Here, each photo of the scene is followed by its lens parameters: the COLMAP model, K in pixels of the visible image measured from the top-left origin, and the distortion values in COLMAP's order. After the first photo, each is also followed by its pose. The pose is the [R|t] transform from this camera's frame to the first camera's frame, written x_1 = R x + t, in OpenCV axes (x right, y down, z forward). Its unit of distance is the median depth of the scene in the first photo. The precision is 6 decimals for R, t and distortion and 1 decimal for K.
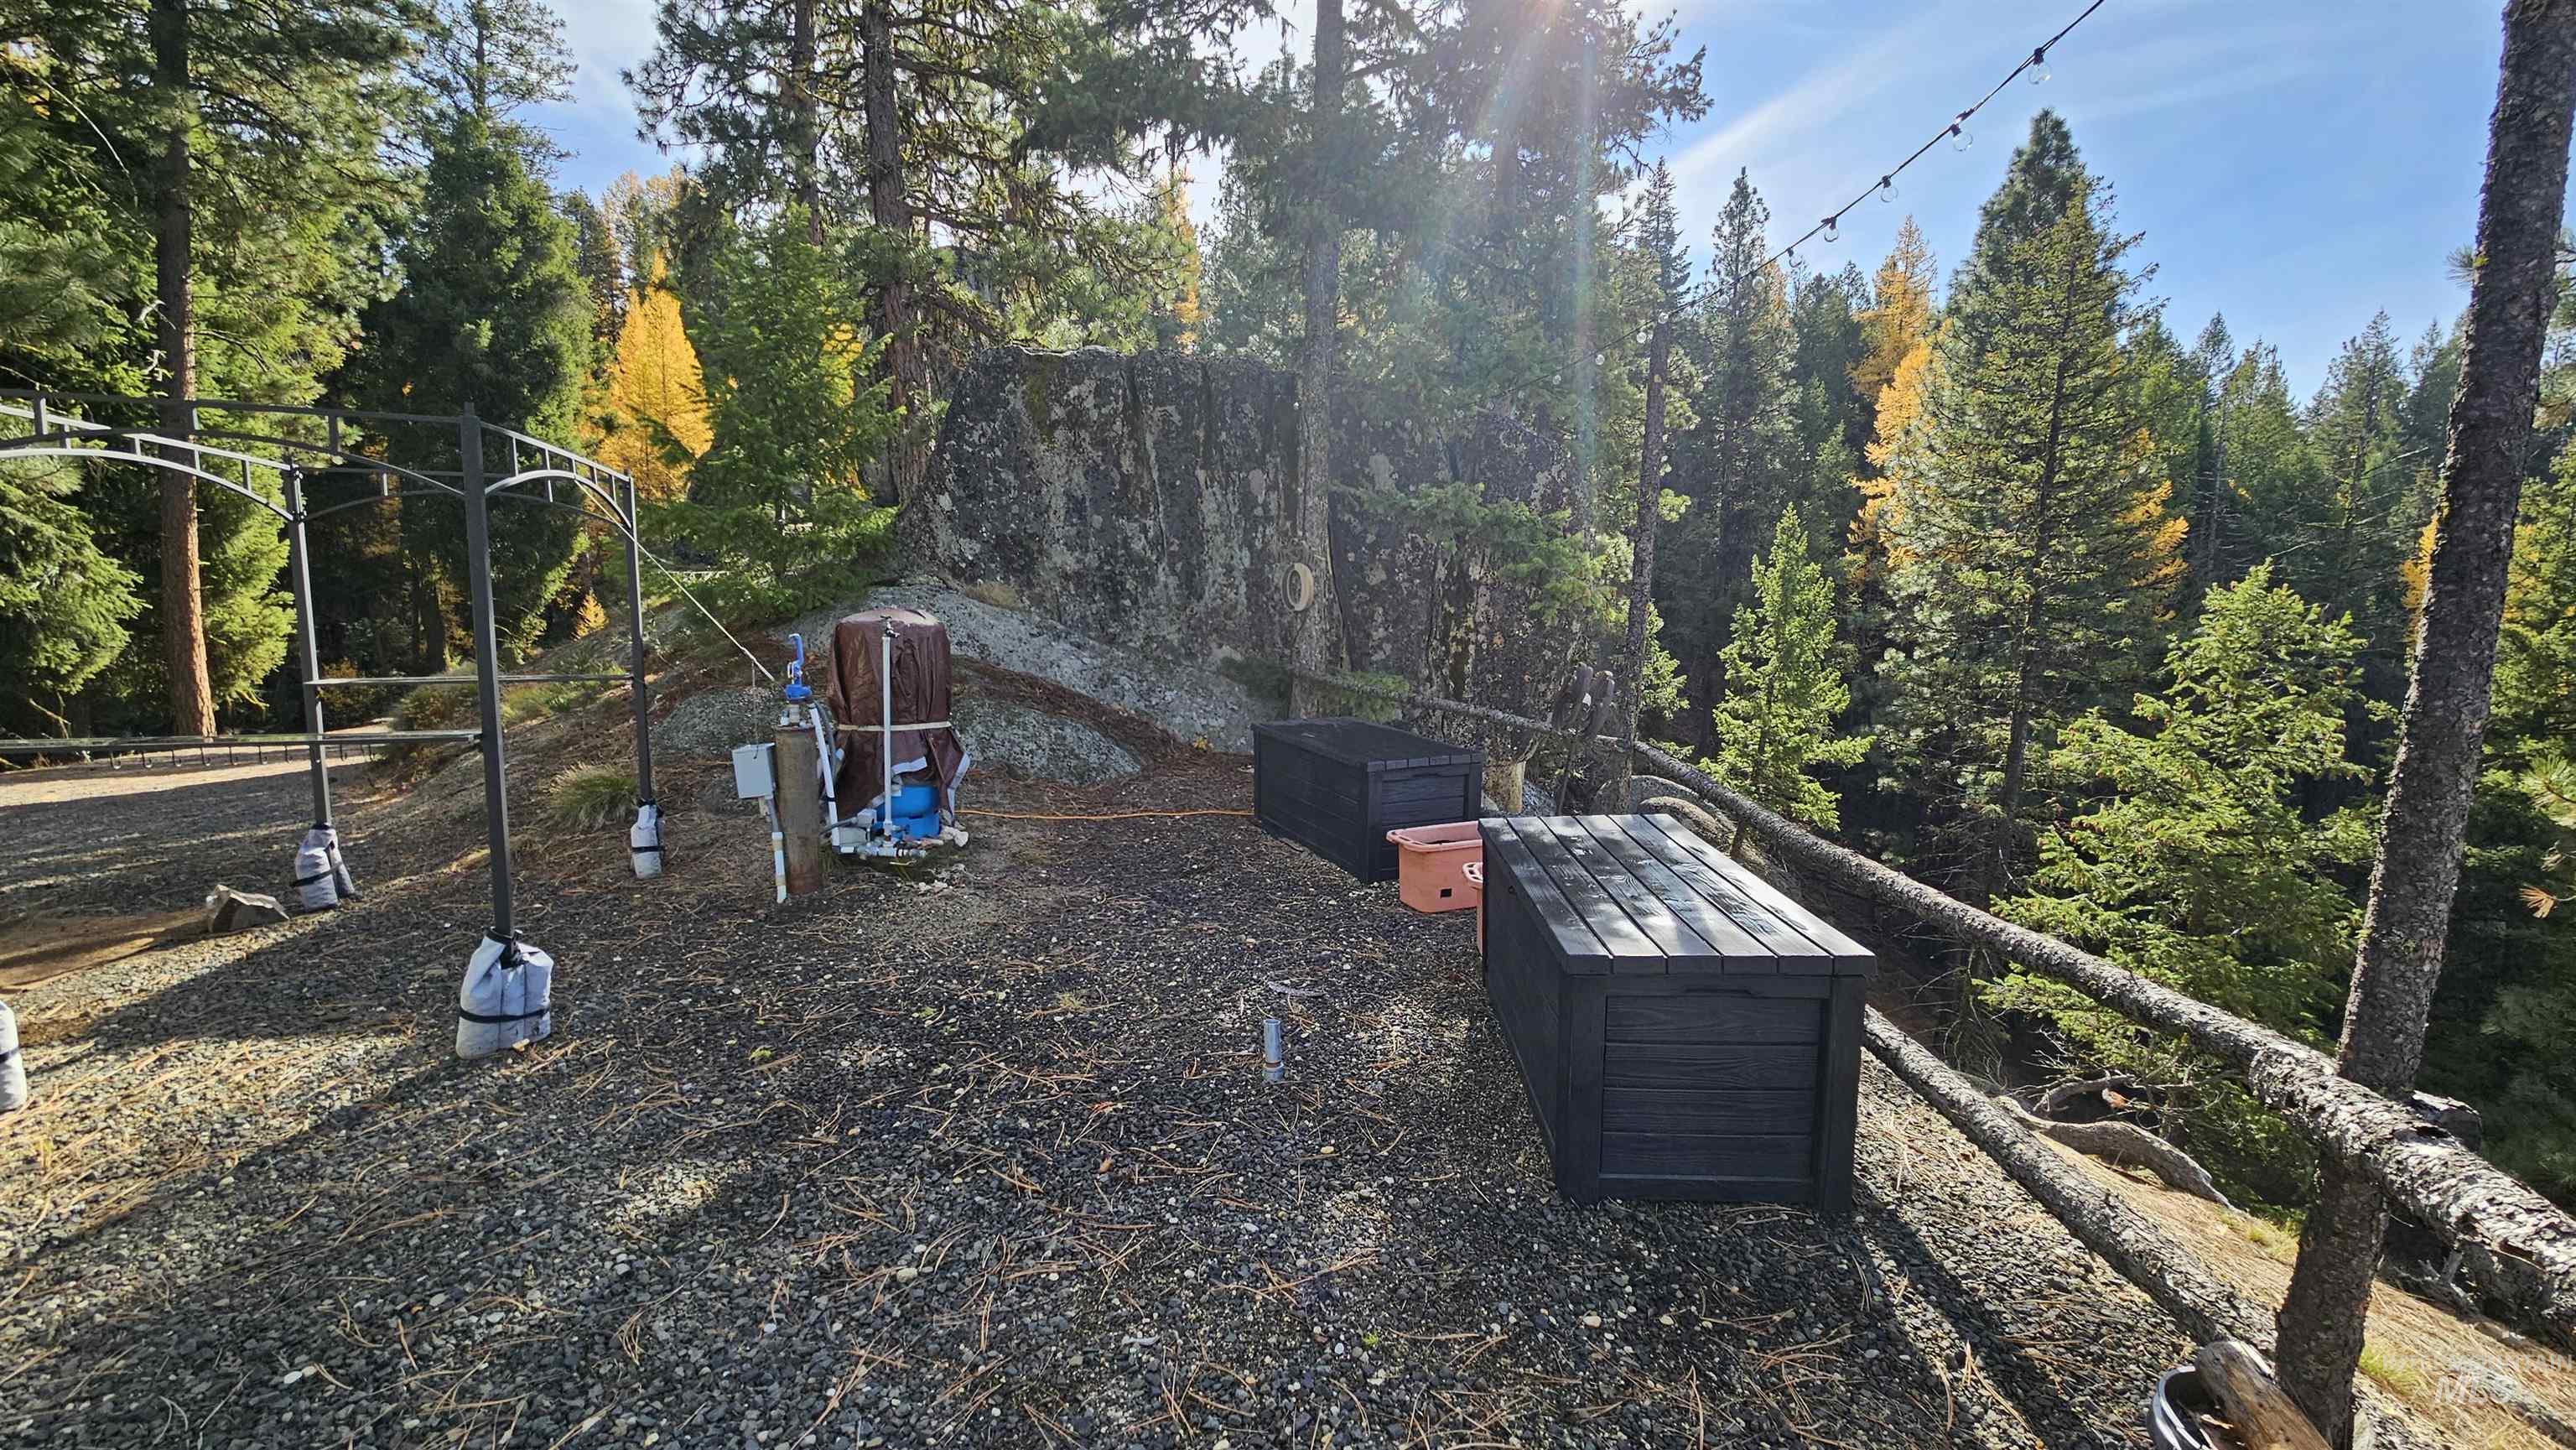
lens RADIAL K [[1051.9, 0, 1293.4], [0, 1051.9, 721.3], [0, 0, 1]] dist [0.000891, 0.000369]
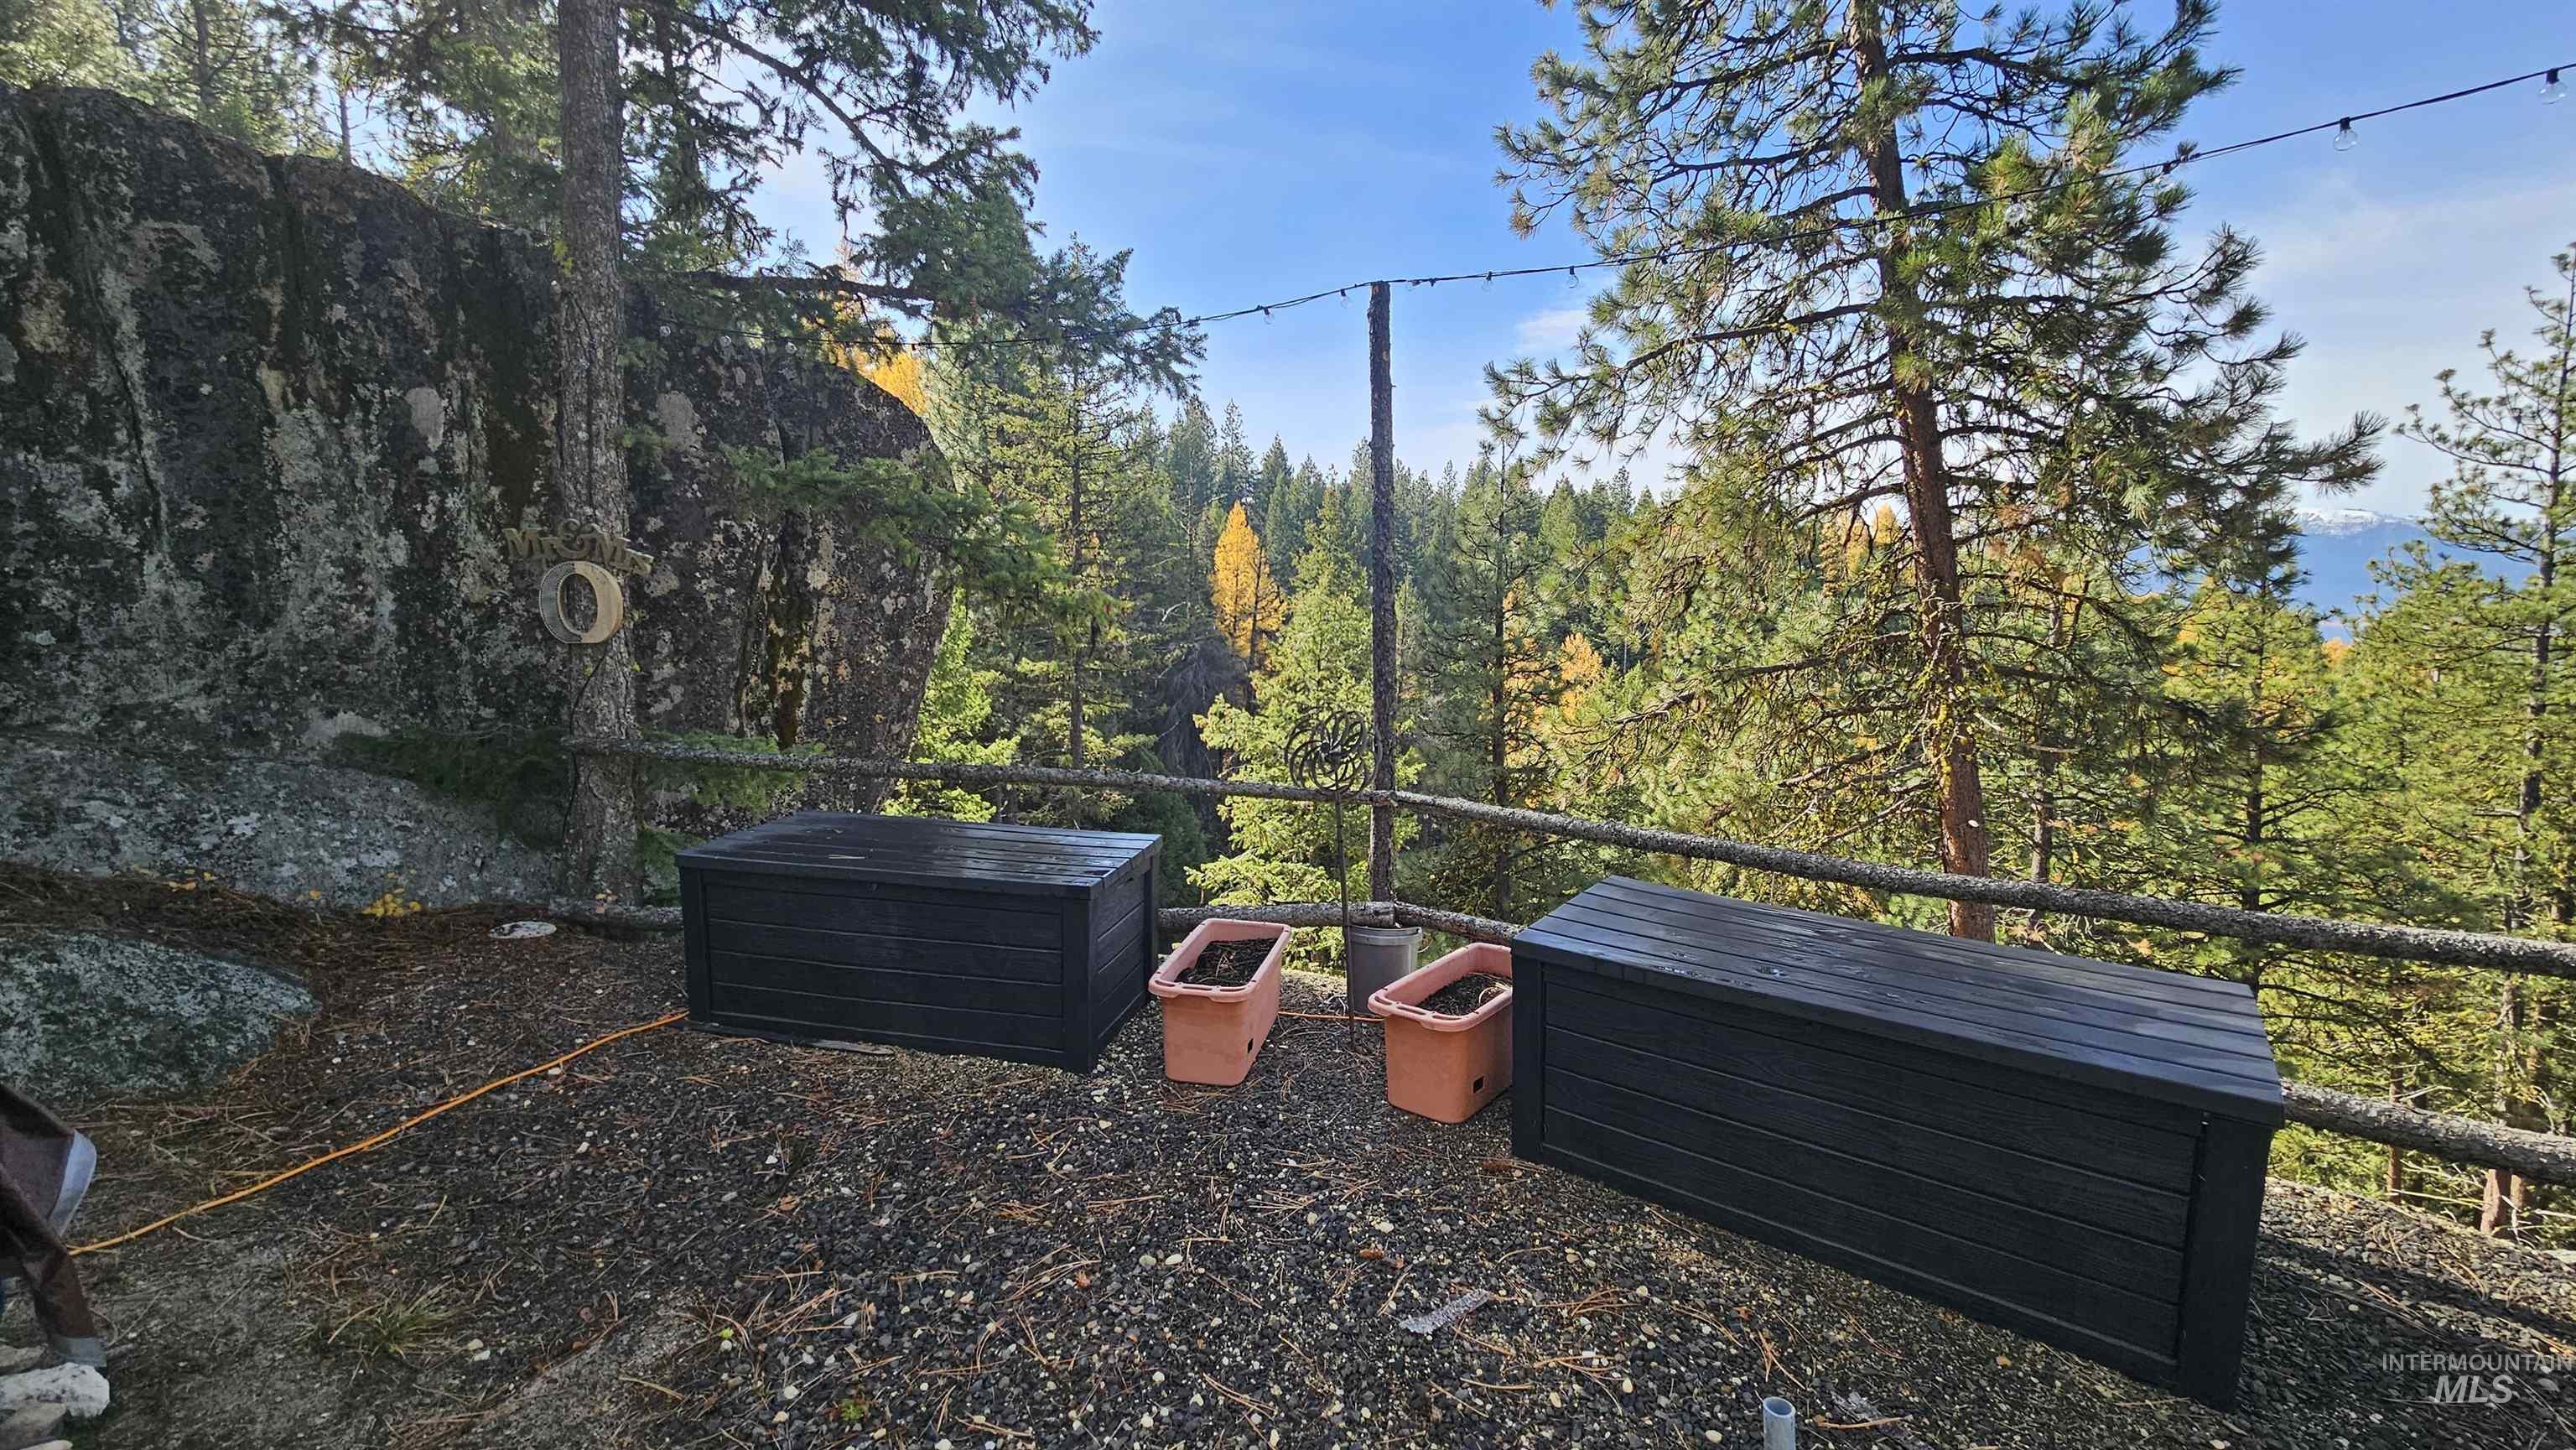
lens RADIAL K [[1051.2, 0, 1291.1], [0, 1051.2, 720.7], [0, 0, 1]] dist [-0.002215, 0.002810]
pose [[0.598716, -0.099046, 0.794814, -0.209470], [0.102365, 0.993649, 0.046714, -0.045420], [-0.794393, 0.053392, 0.605053, 0.311537]]
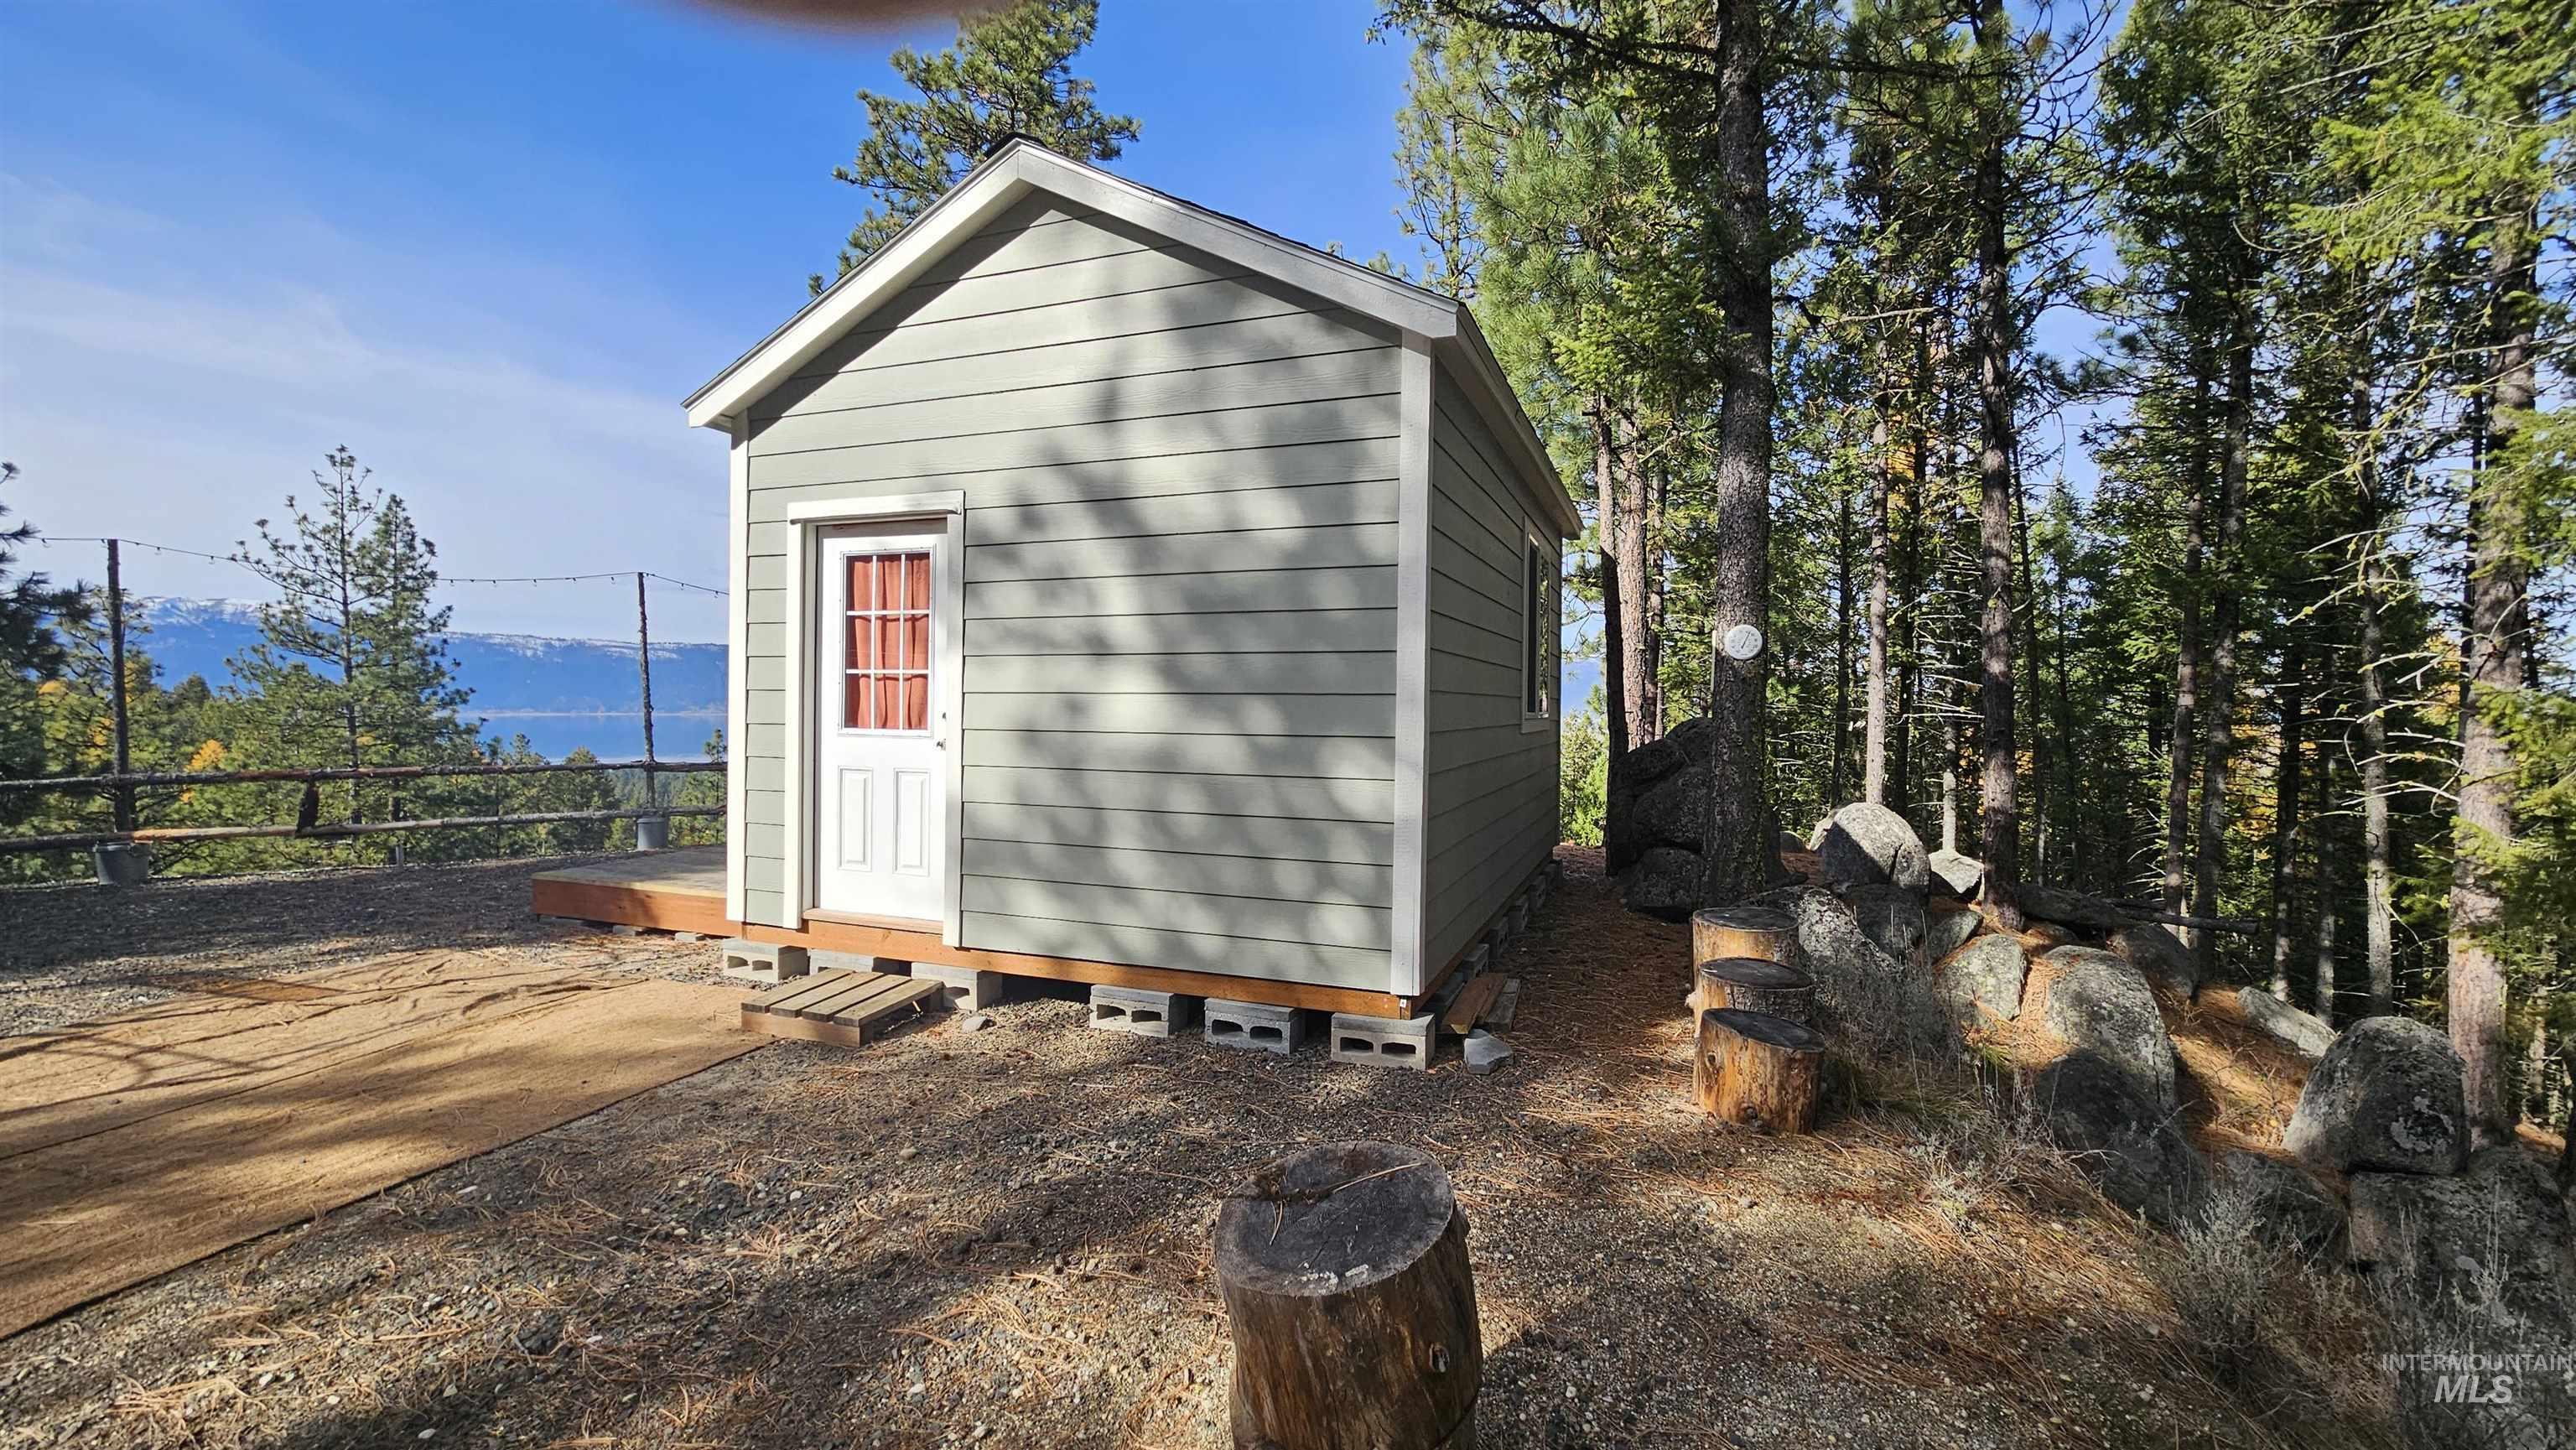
lens RADIAL K [[1051.2, 0, 1291.1], [0, 1051.2, 720.7], [0, 0, 1]] dist [-0.002215, 0.002810]
pose [[-0.784373, -0.028038, 0.619655, -1.209837], [0.054890, 0.991921, 0.114363, -0.043509], [-0.617856, 0.123716, -0.776498, 0.249135]]
